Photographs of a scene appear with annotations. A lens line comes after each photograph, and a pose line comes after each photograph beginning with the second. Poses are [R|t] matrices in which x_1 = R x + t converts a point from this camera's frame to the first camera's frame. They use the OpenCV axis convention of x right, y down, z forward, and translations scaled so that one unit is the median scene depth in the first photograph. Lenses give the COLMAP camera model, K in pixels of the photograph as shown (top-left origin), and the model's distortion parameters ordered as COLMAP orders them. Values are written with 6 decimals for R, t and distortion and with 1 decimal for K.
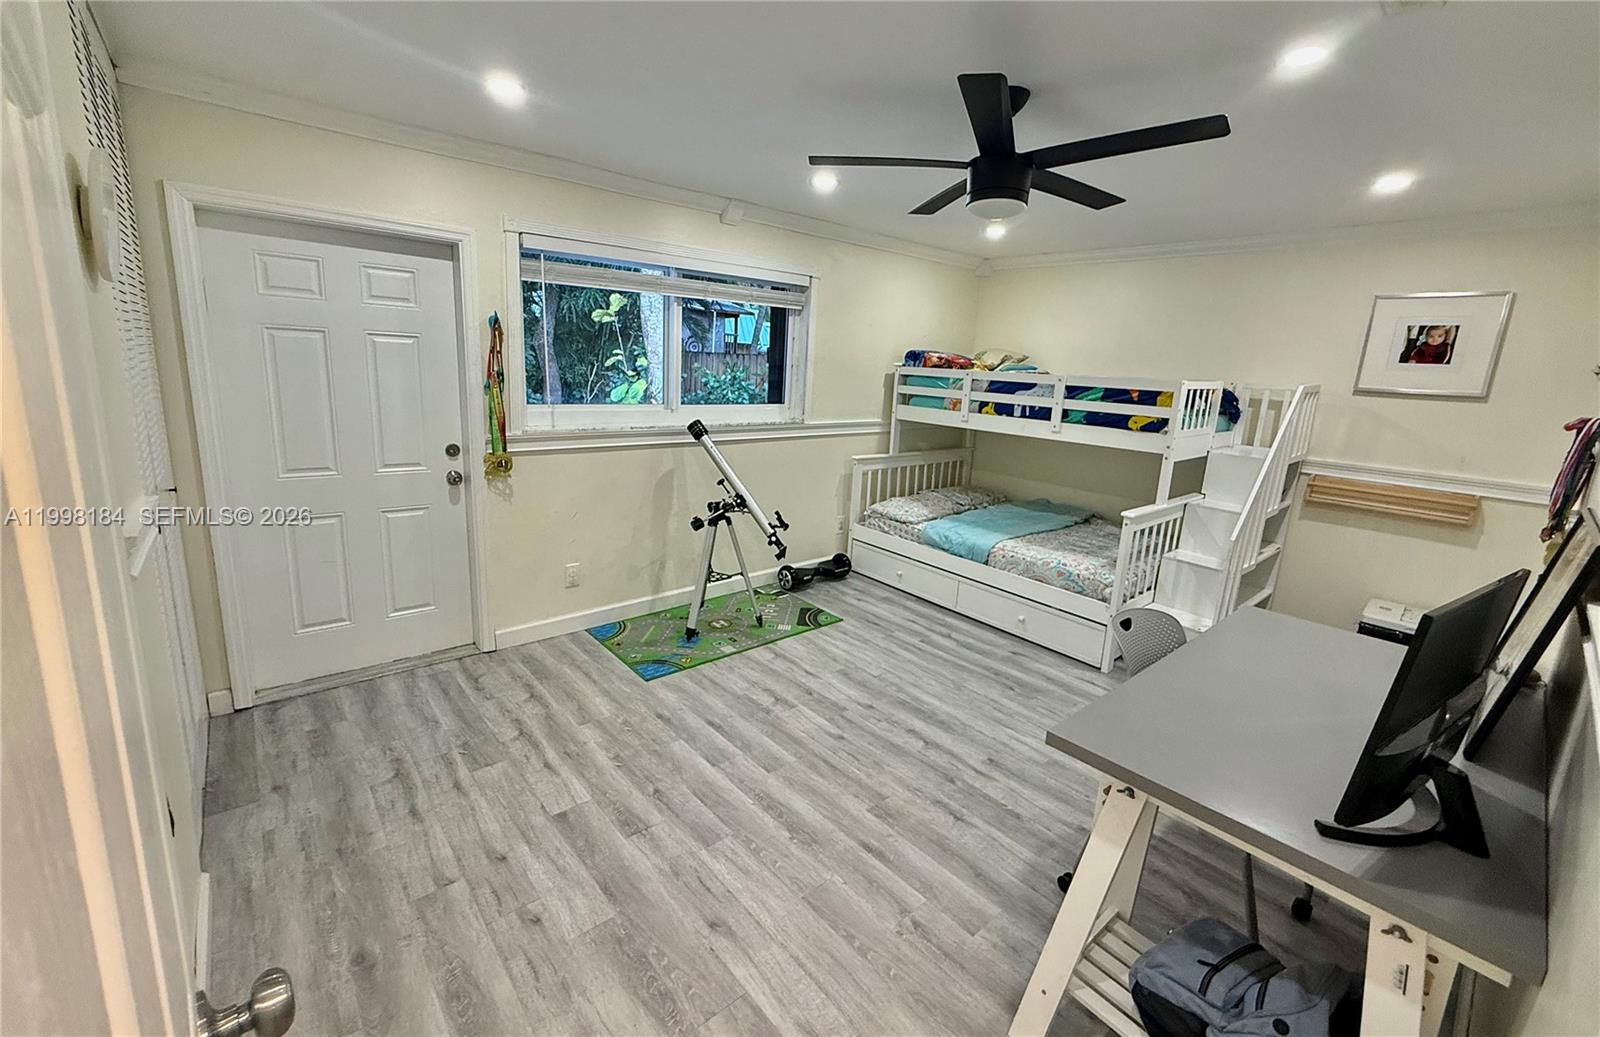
lens RADIAL K [[641.0, 0, 790.6], [0, 641.0, 492.0], [0, 0, 1]] dist [-0.000893, -0.000278]
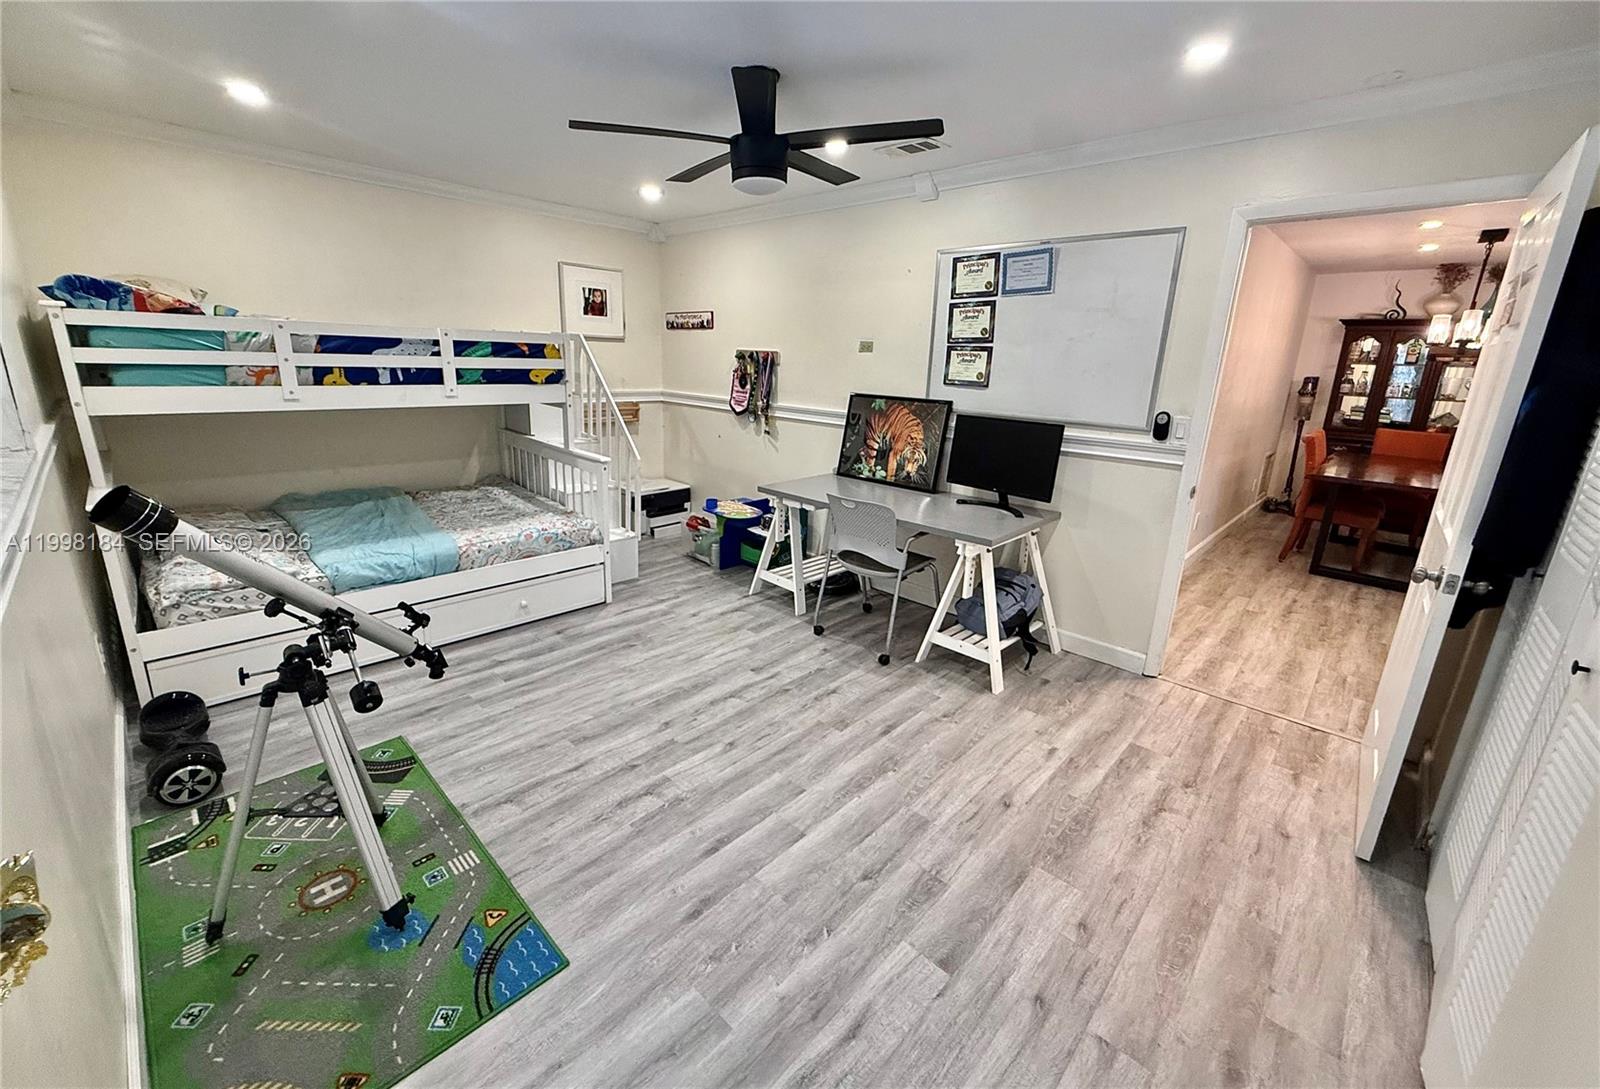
lens RADIAL K [[639.9, 0, 802.9], [0, 639.9, 522.0], [0, 0, 1]] dist [0.000159, 0.000425]
pose [[-0.107045, -0.310608, 0.944491, -0.599243], [0.151870, 0.933694, 0.324270, -0.173425], [-0.982587, 0.178151, -0.052775, 0.744486]]
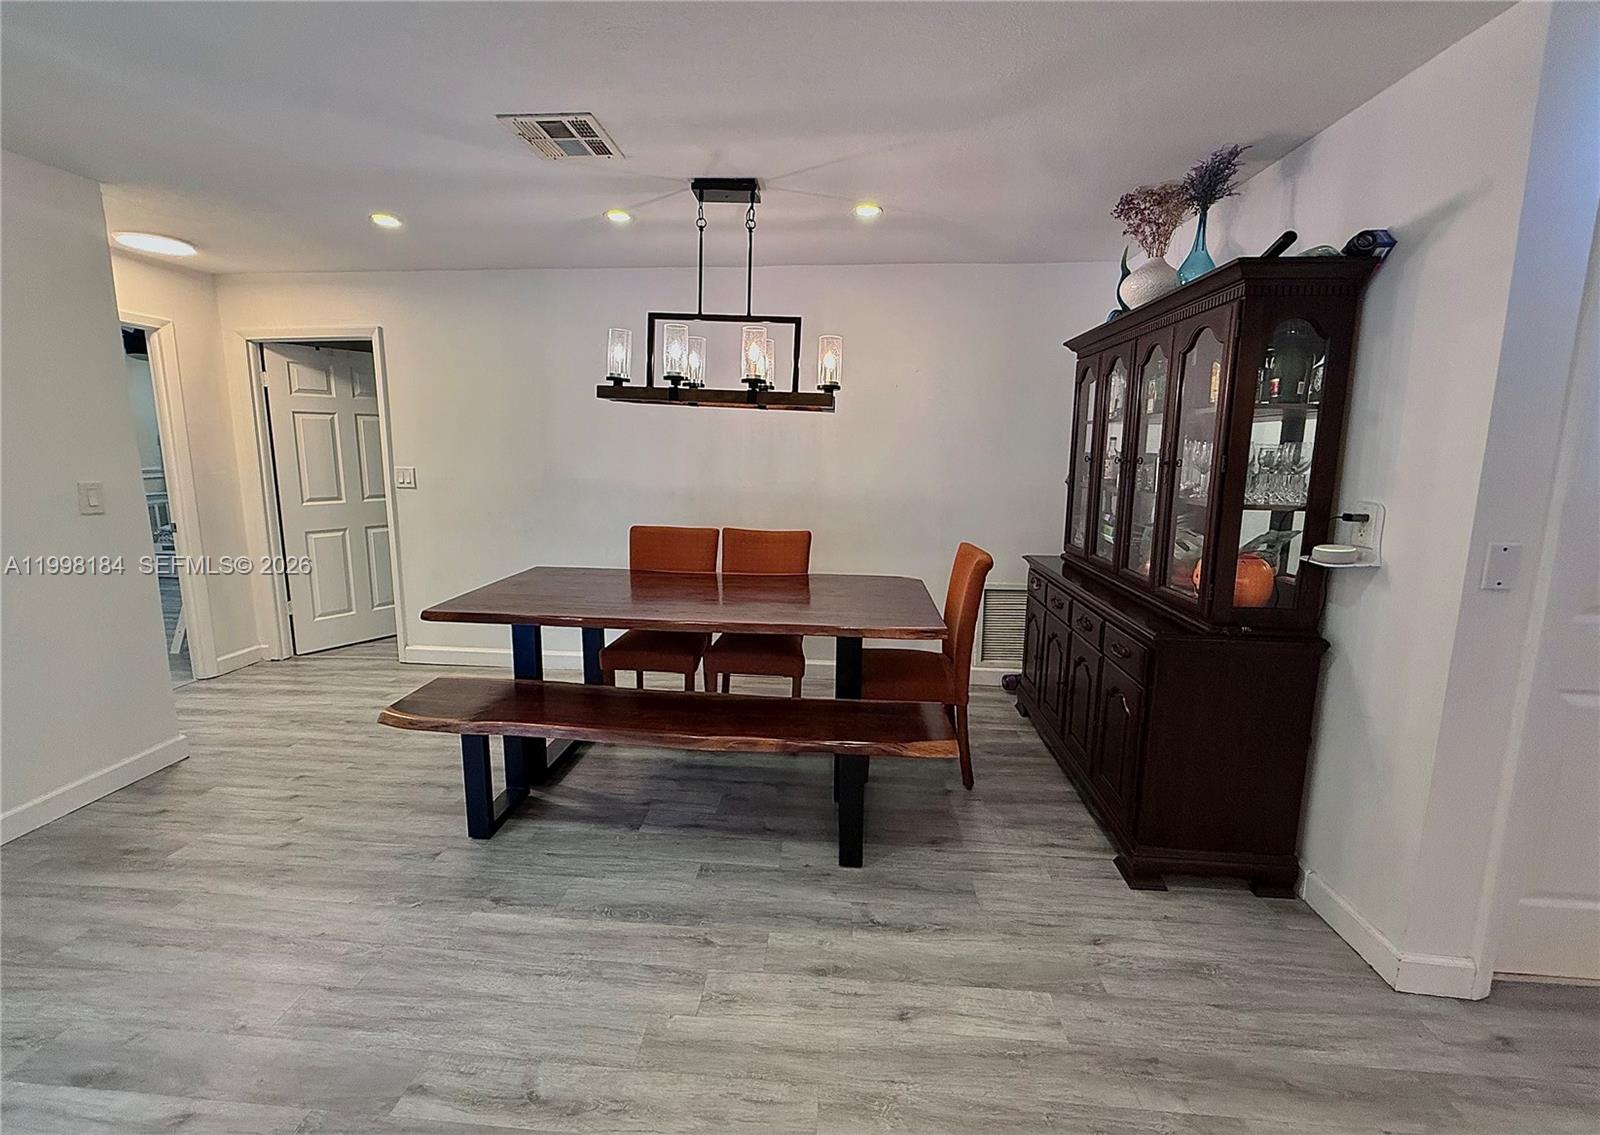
lens RADIAL K [[641.2, 0, 798.9], [0, 641.2, 536.1], [0, 0, 1]] dist [0.000474, -0.000071]
pose [[0.703553, -0.148175, 0.695023, 0.188806], [0.166749, 0.985137, 0.041230, 0.318118], [-0.690802, 0.086887, 0.717804, -1.459968]]
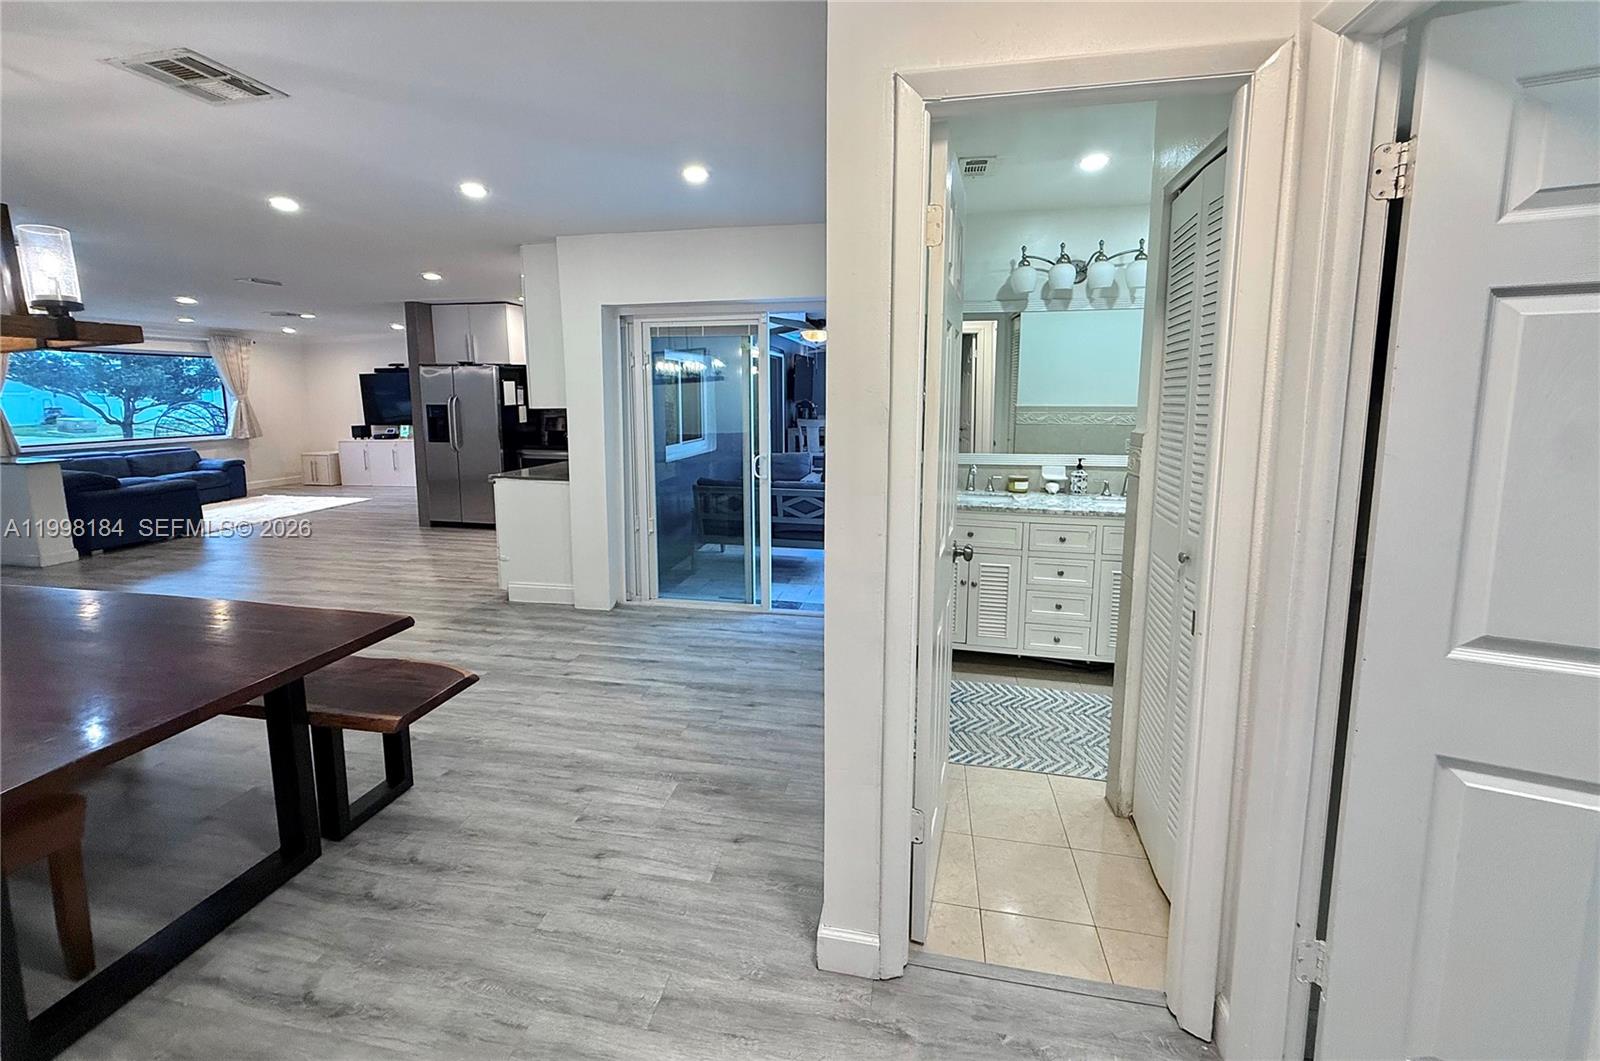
lens RADIAL K [[654.6, 0, 800.6], [0, 654.6, 467.7], [0, 0, 1]] dist [-0.000135, 0.000025]
pose [[-0.788366, 0.022752, -0.614785, 0.482364], [-0.154571, 0.959934, 0.233738, 0.024311], [0.595471, 0.279299, -0.753263, 0.072401]]
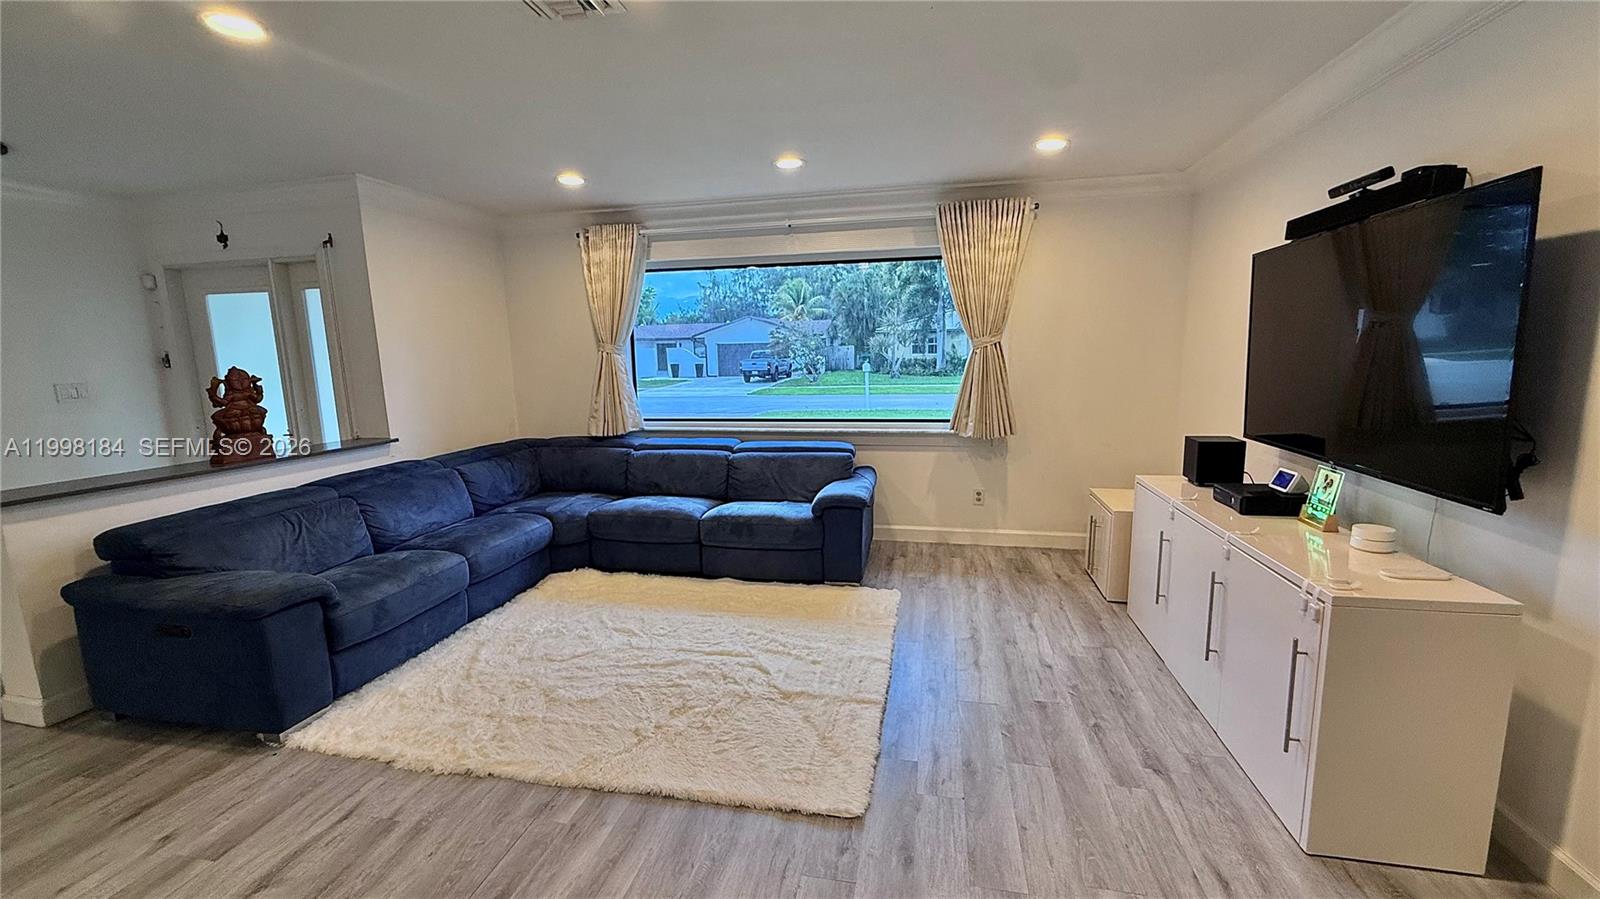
lens RADIAL K [[638.3, 0, 798.8], [0, 638.3, 450.3], [0, 0, 1]] dist [-0.001304, 0.000464]
pose [[-0.616151, -0.162905, 0.770597, -0.140294], [0.140162, 0.940083, 0.310804, 0.569638], [-0.775057, 0.299510, -0.556400, -2.756055]]
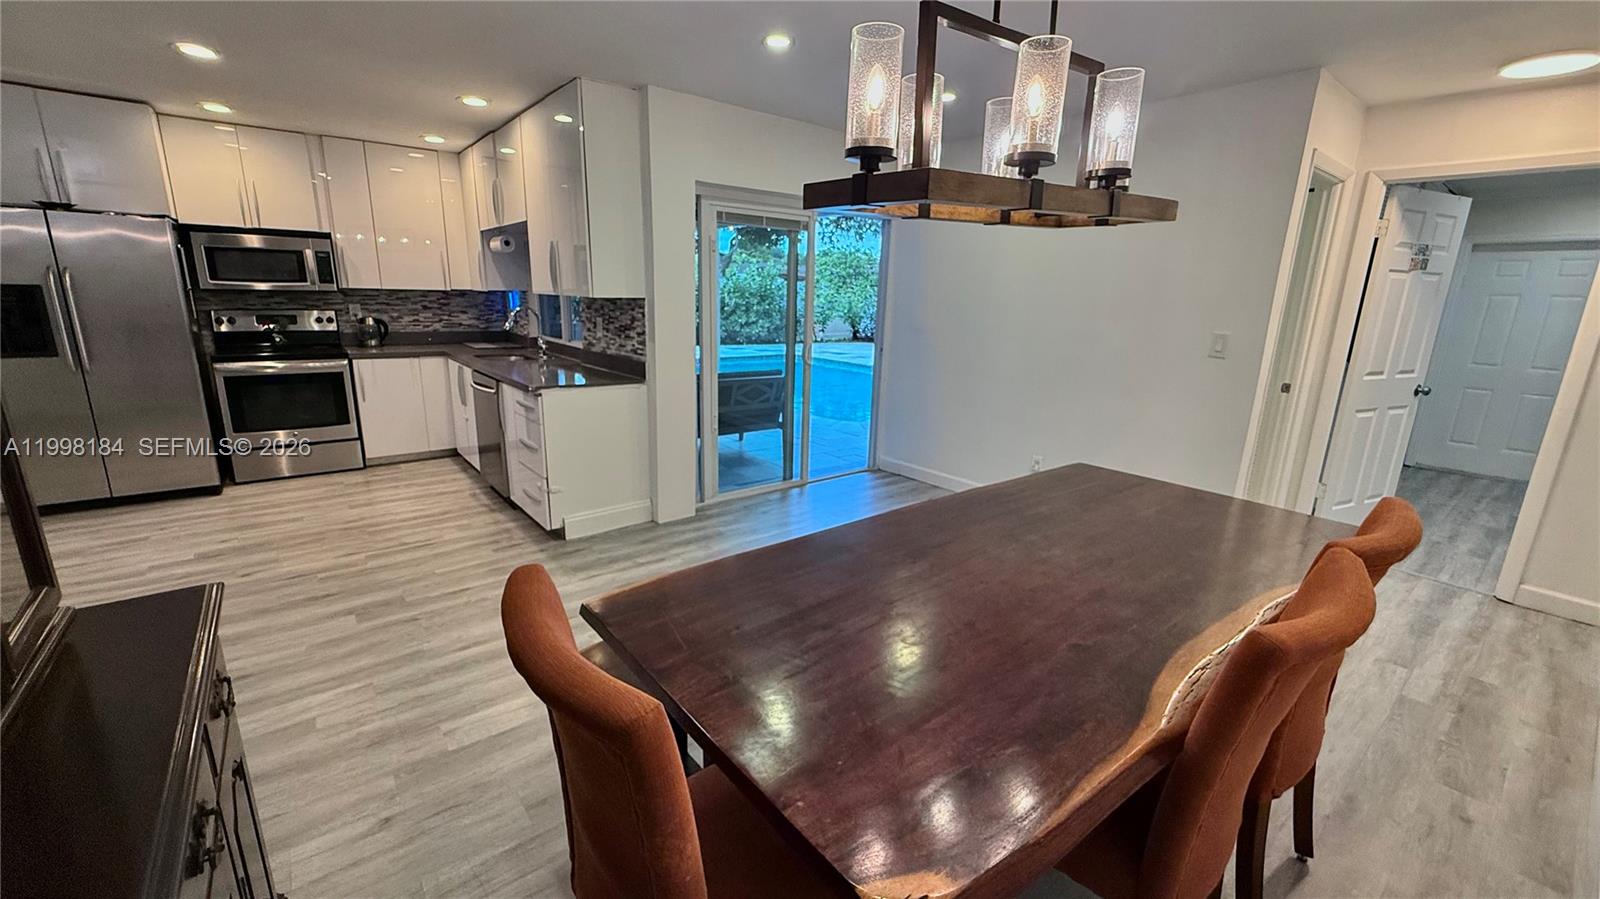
lens RADIAL K [[638.3, 0, 796.0], [0, 638.3, 454.7], [0, 0, 1]] dist [-0.001304, 0.000464]
pose [[-0.032330, 0.196008, -0.980069, 1.172733], [-0.220450, 0.955034, 0.198273, 0.275384], [0.974862, 0.222467, 0.012334, -0.941983]]
